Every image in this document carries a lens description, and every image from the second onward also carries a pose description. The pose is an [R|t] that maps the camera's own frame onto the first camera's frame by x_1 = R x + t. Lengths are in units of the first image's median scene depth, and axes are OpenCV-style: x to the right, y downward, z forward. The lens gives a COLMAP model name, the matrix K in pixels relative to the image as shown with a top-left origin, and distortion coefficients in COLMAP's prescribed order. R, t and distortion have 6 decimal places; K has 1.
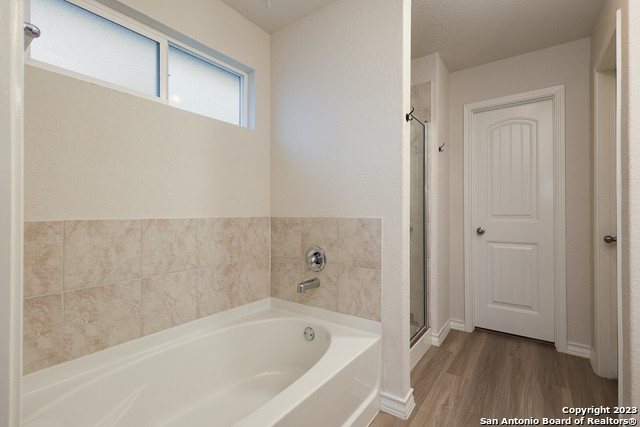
lens RADIAL K [[293.3, 0, 319.2], [0, 293.3, 212.7], [0, 0, 1]] dist [-0.001713, 0.000015]
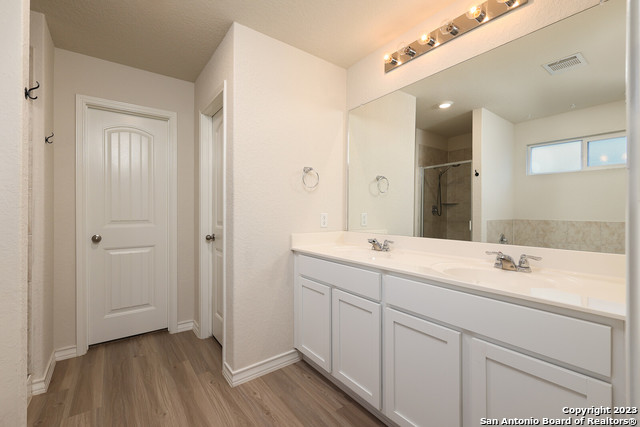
lens RADIAL K [[277.8, 0, 318.5], [0, 277.8, 212.2], [0, 0, 1]] dist [0.000308, -0.000183]
pose [[0.287517, -0.006443, 0.957754, -0.090082], [0.002702, 0.999979, 0.005916, -0.026321], [-0.957772, 0.000886, 0.287528, 0.092914]]
